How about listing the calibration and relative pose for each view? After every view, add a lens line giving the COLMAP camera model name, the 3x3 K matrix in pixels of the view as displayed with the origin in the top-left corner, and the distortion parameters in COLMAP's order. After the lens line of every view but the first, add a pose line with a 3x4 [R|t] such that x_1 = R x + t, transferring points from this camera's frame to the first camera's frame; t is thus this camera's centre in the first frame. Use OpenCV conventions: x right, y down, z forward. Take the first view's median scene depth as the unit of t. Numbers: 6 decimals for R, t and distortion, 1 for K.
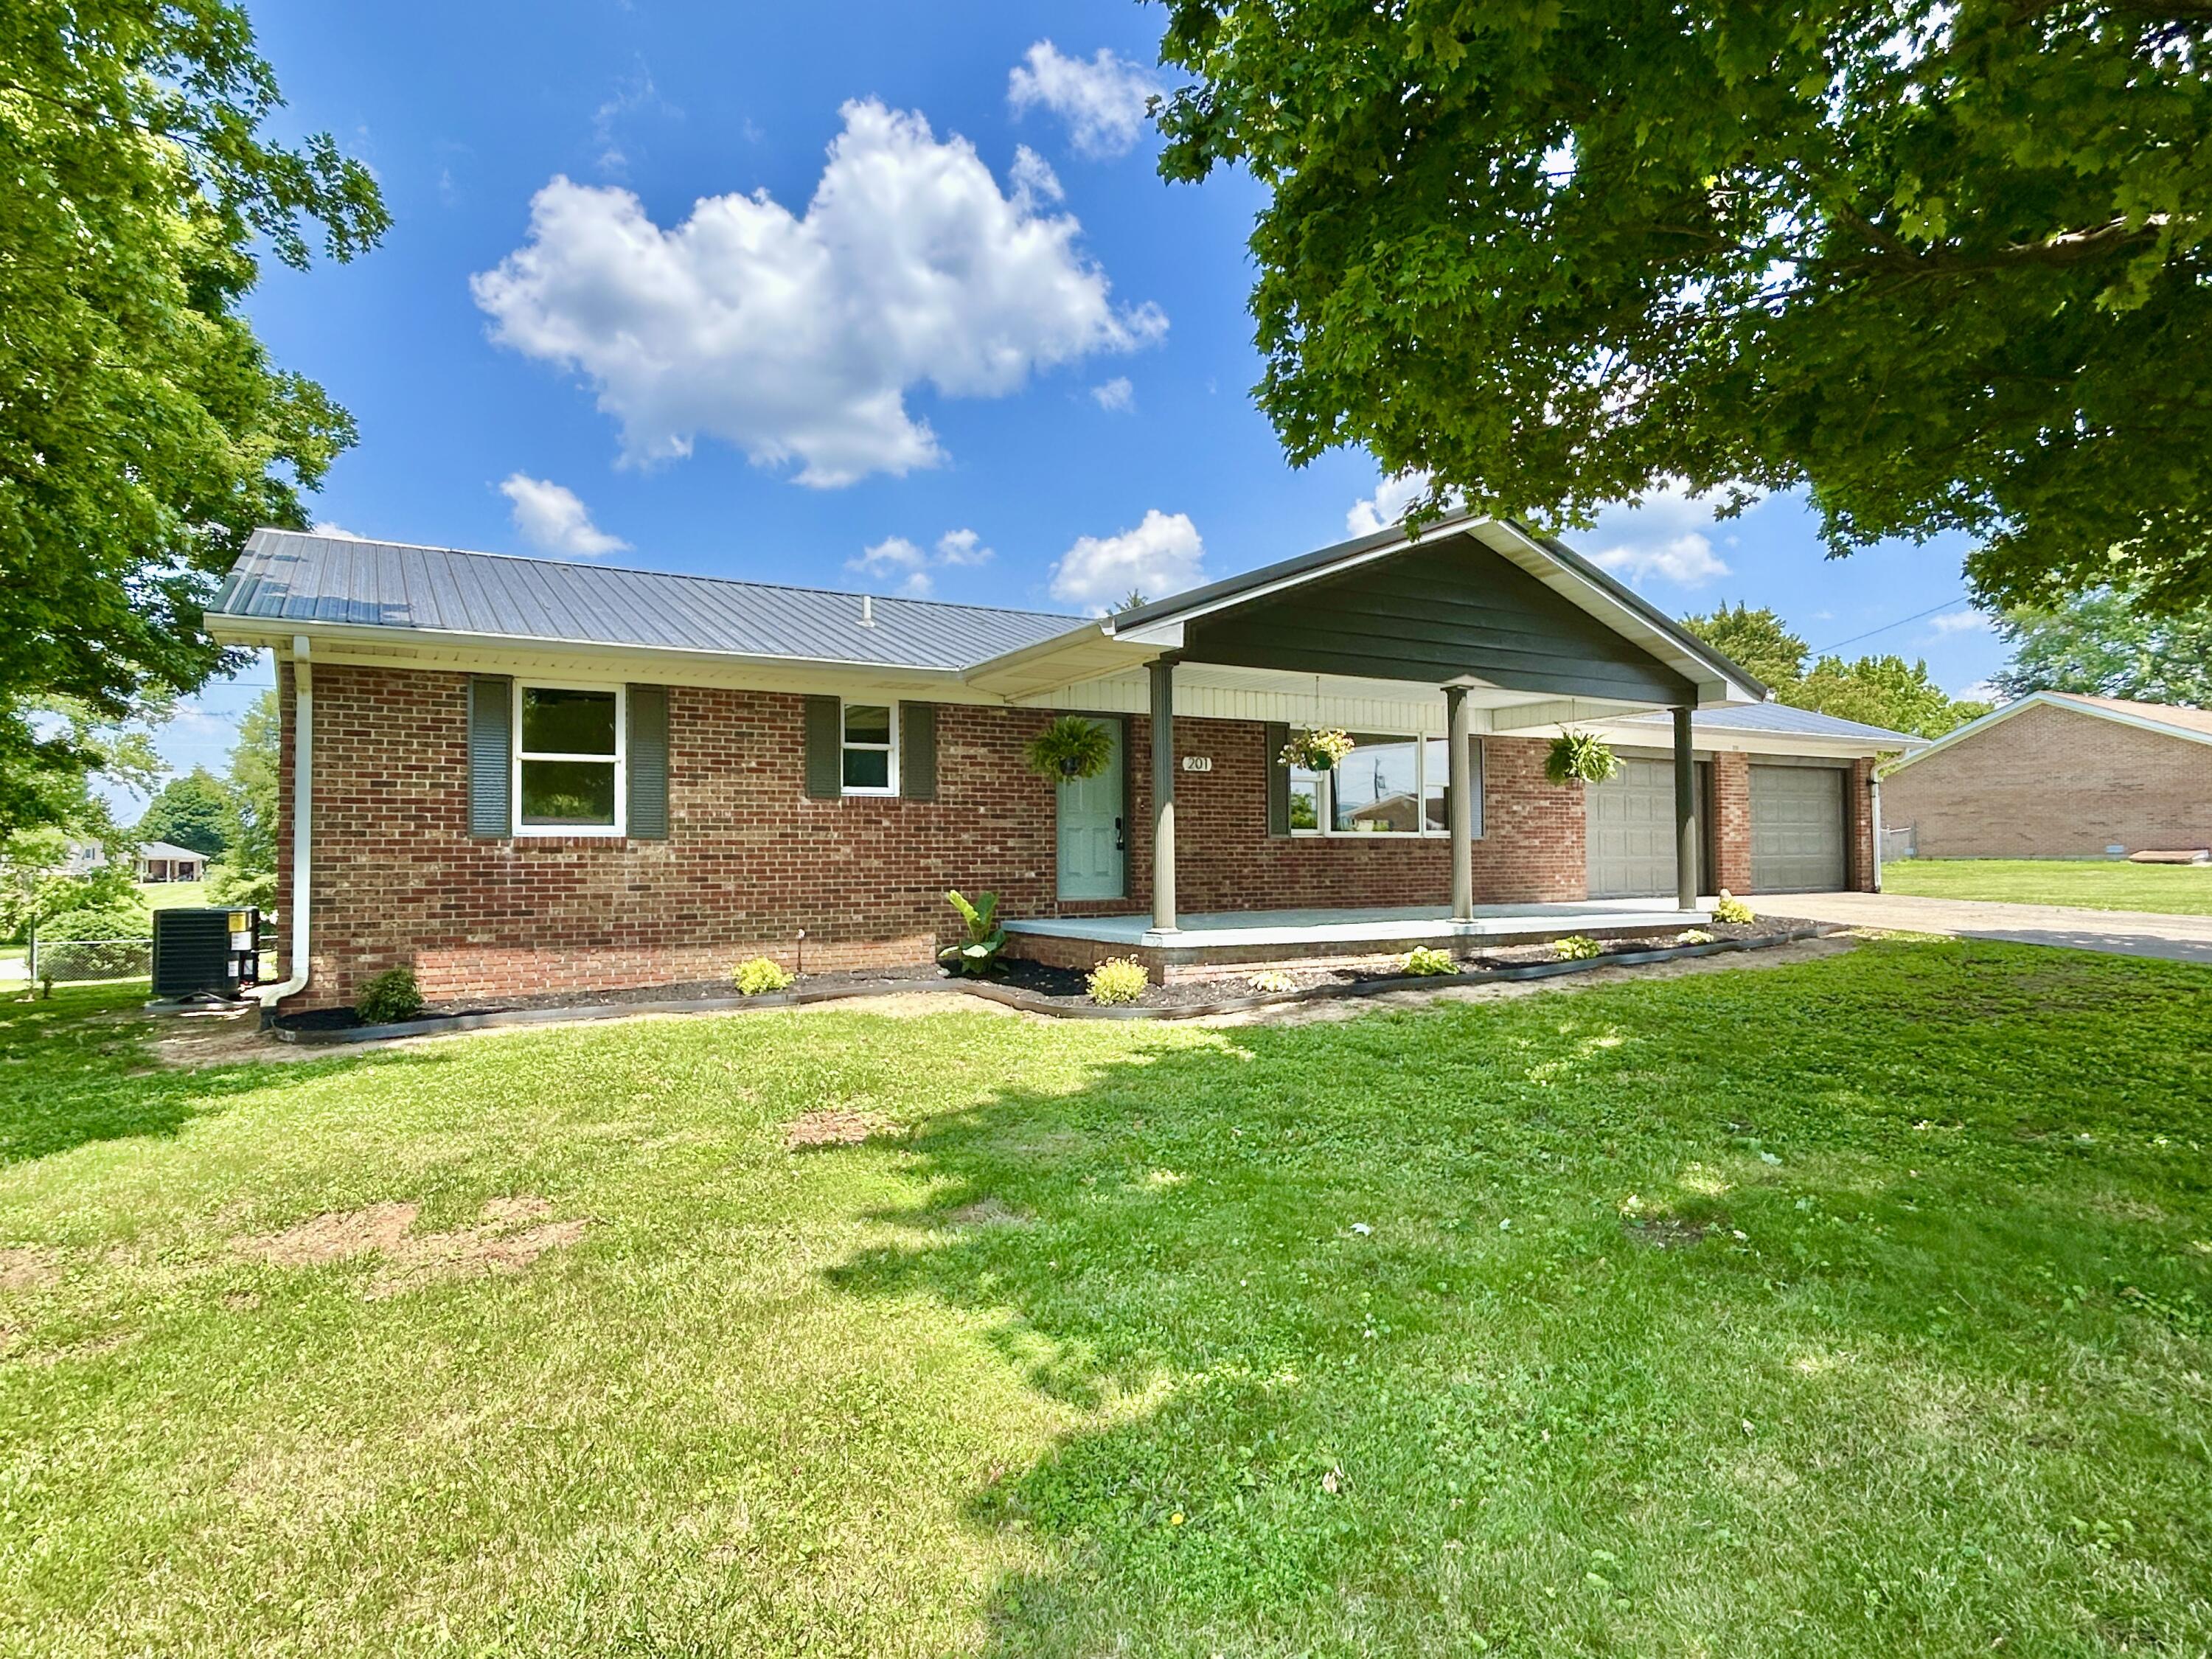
lens RADIAL K [[1264.0, 0, 1109.7], [0, 1264.0, 829.1], [0, 0, 1]] dist [-0.012280, 0.004592]
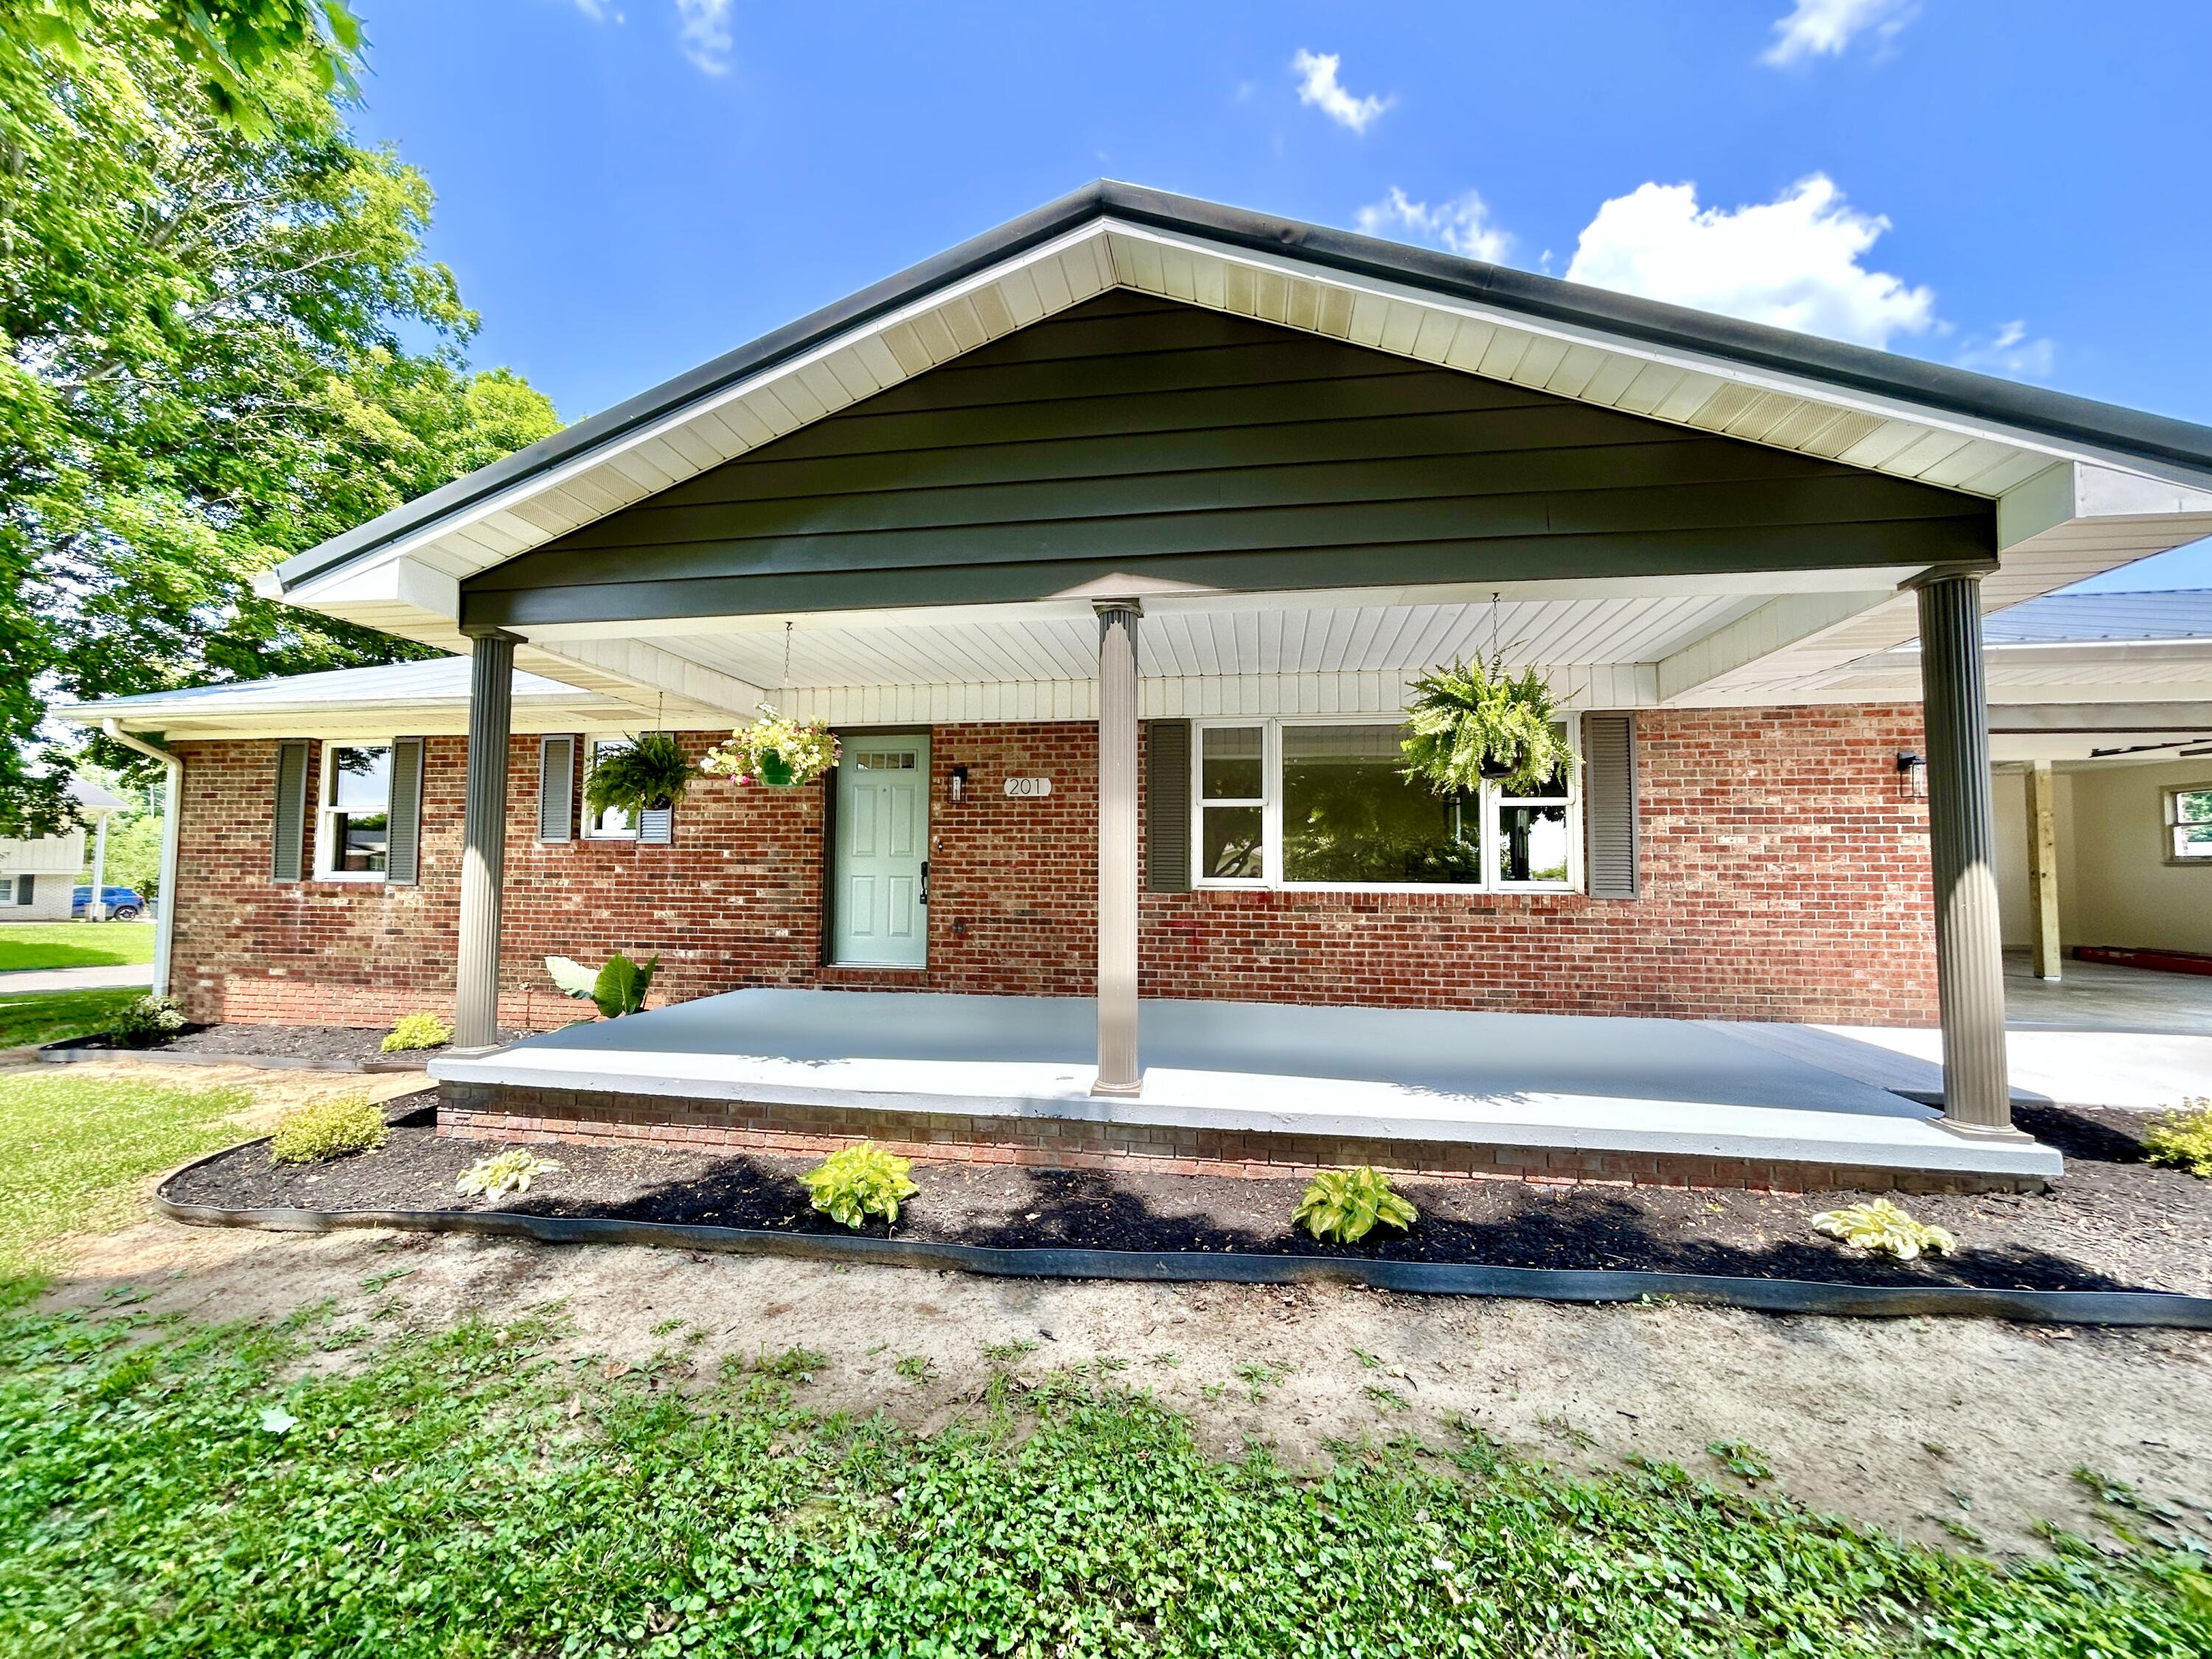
lens RADIAL K [[891.5, 0, 1103.2], [0, 891.5, 821.8], [0, 0, 1]] dist [-0.001686, 0.002379]
pose [[0.761951, -0.025843, -0.647119, 0.516004], [0.000709, 0.999236, -0.039071, -0.014047], [0.647634, 0.029311, 0.761388, 0.766584]]
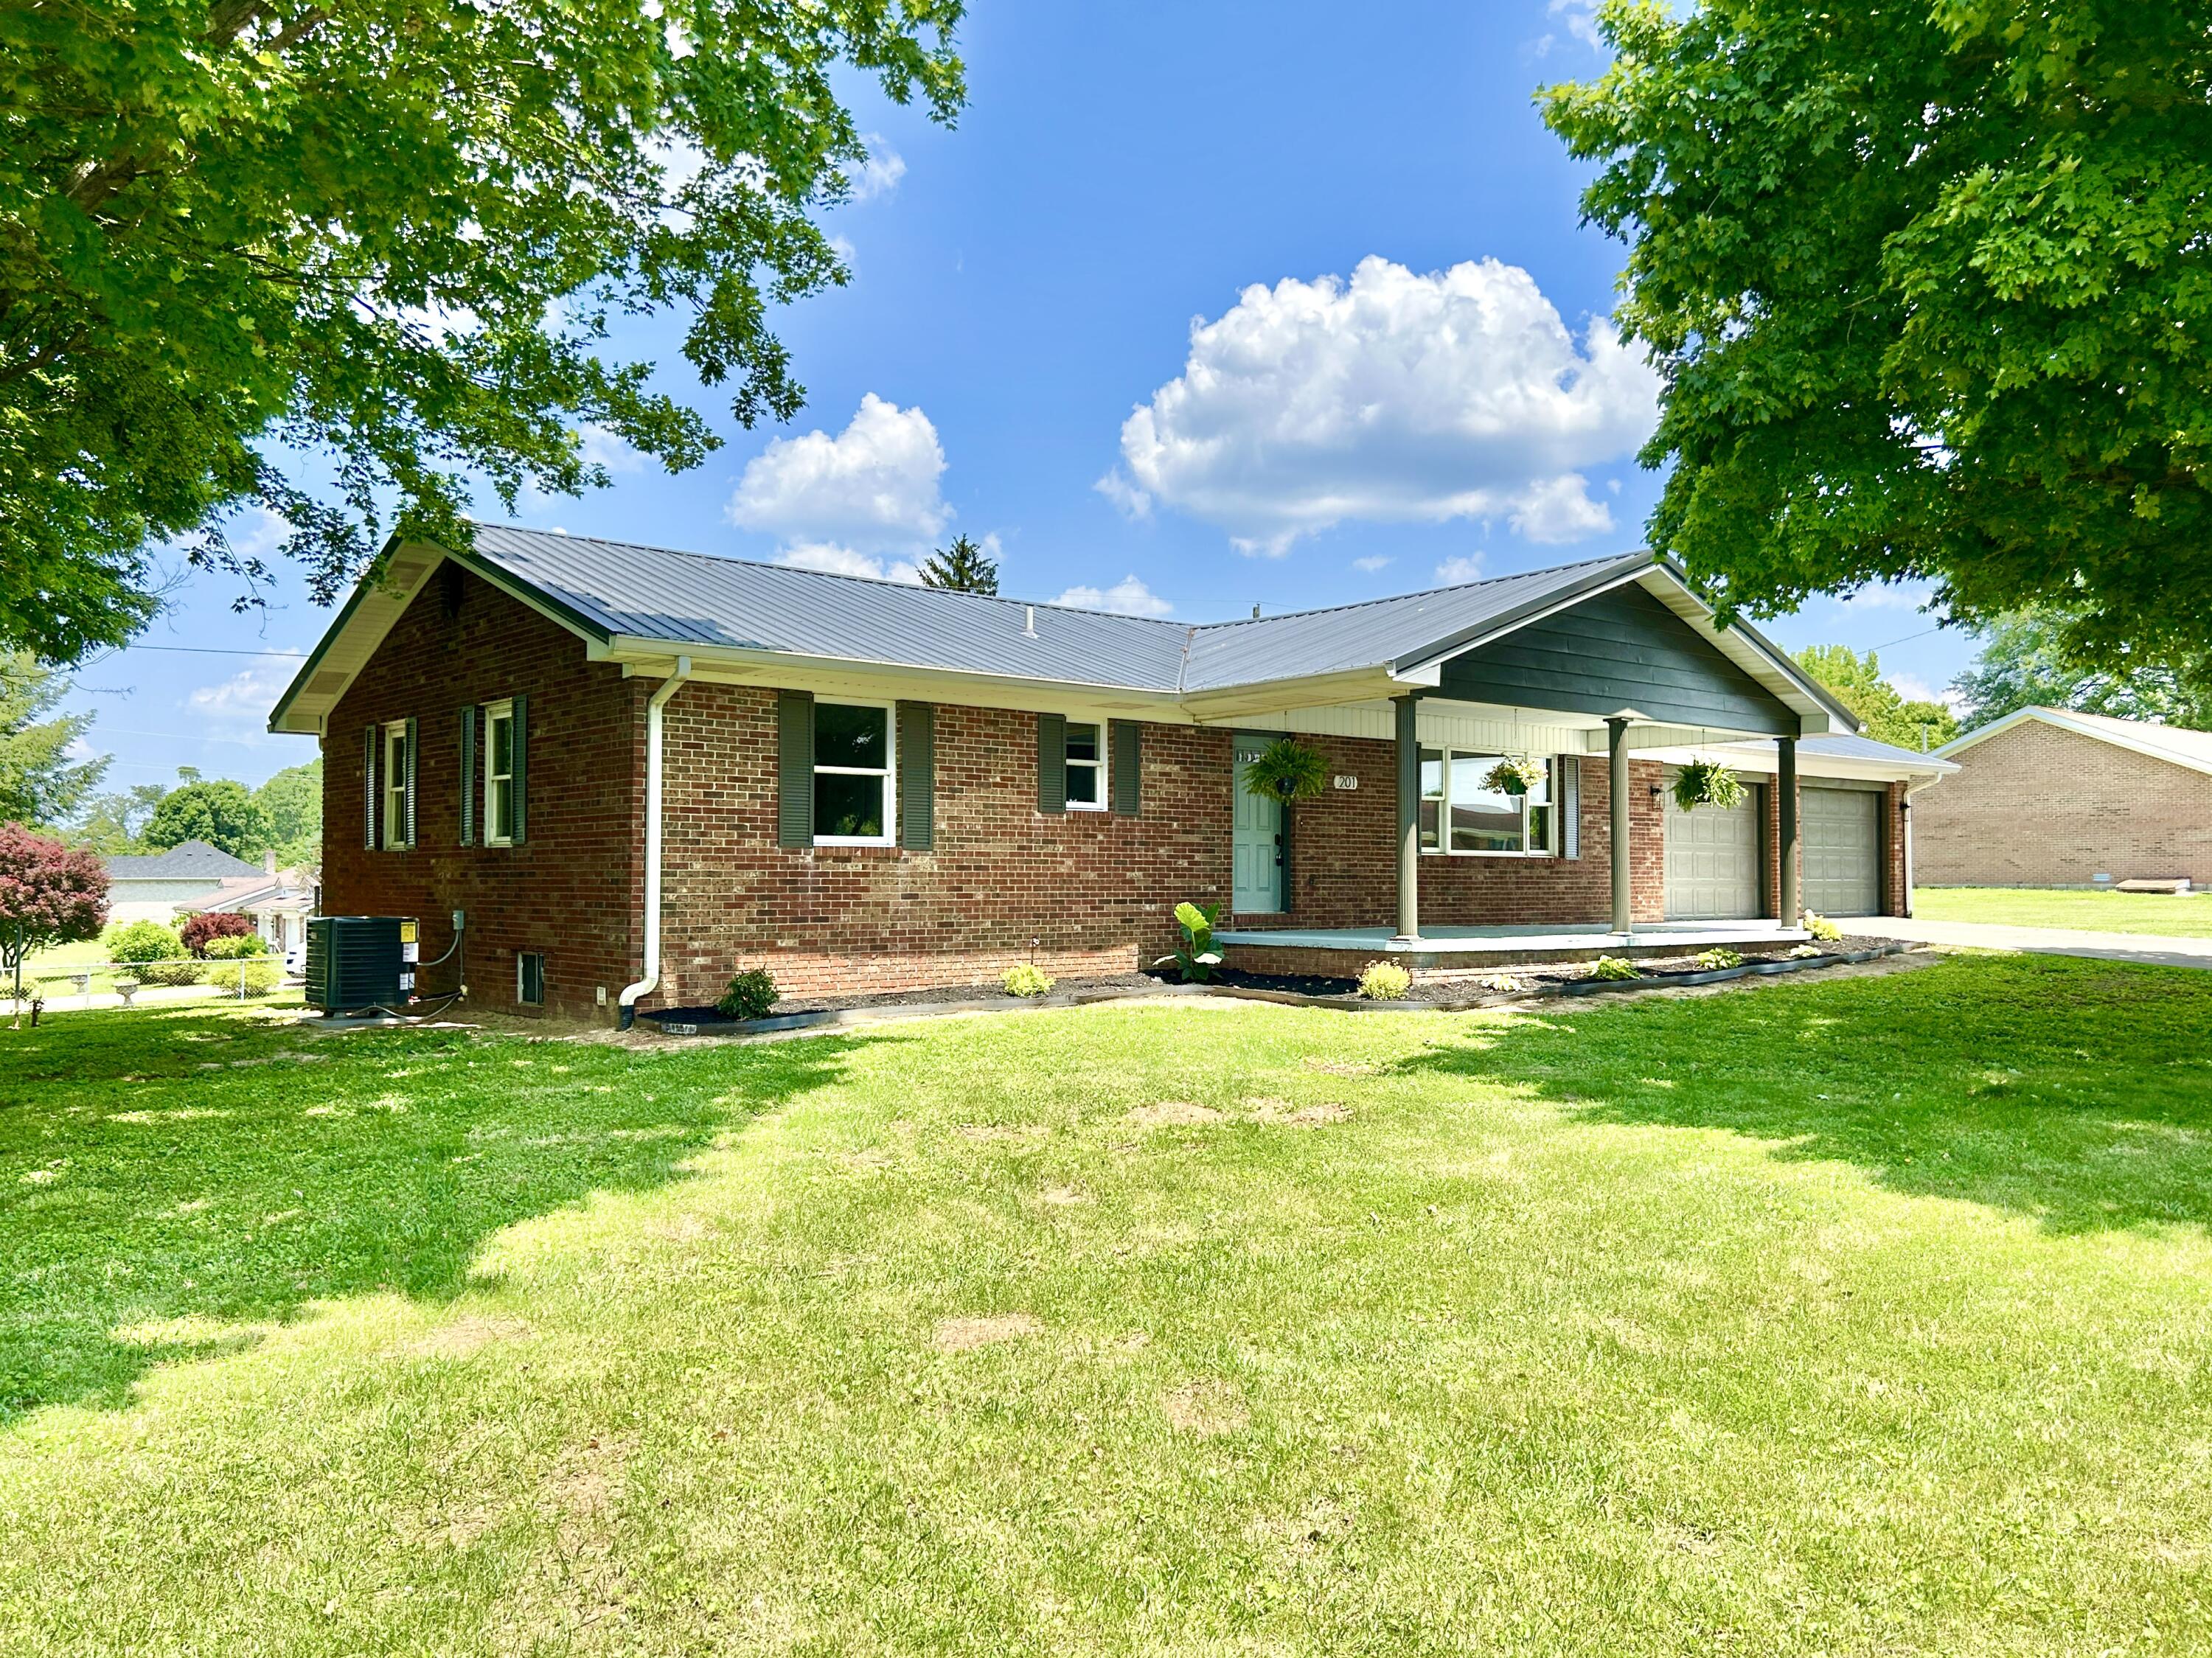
lens RADIAL K [[1715.1, 0, 1104.9], [0, 1715.1, 844.8], [0, 0, 1]] dist [0.026328, -0.043594]
pose [[0.985702, 0.012332, 0.168049, -0.424509], [-0.012600, 0.999920, 0.000531, 0.000942], [-0.168029, -0.002640, 0.985778, -0.399293]]
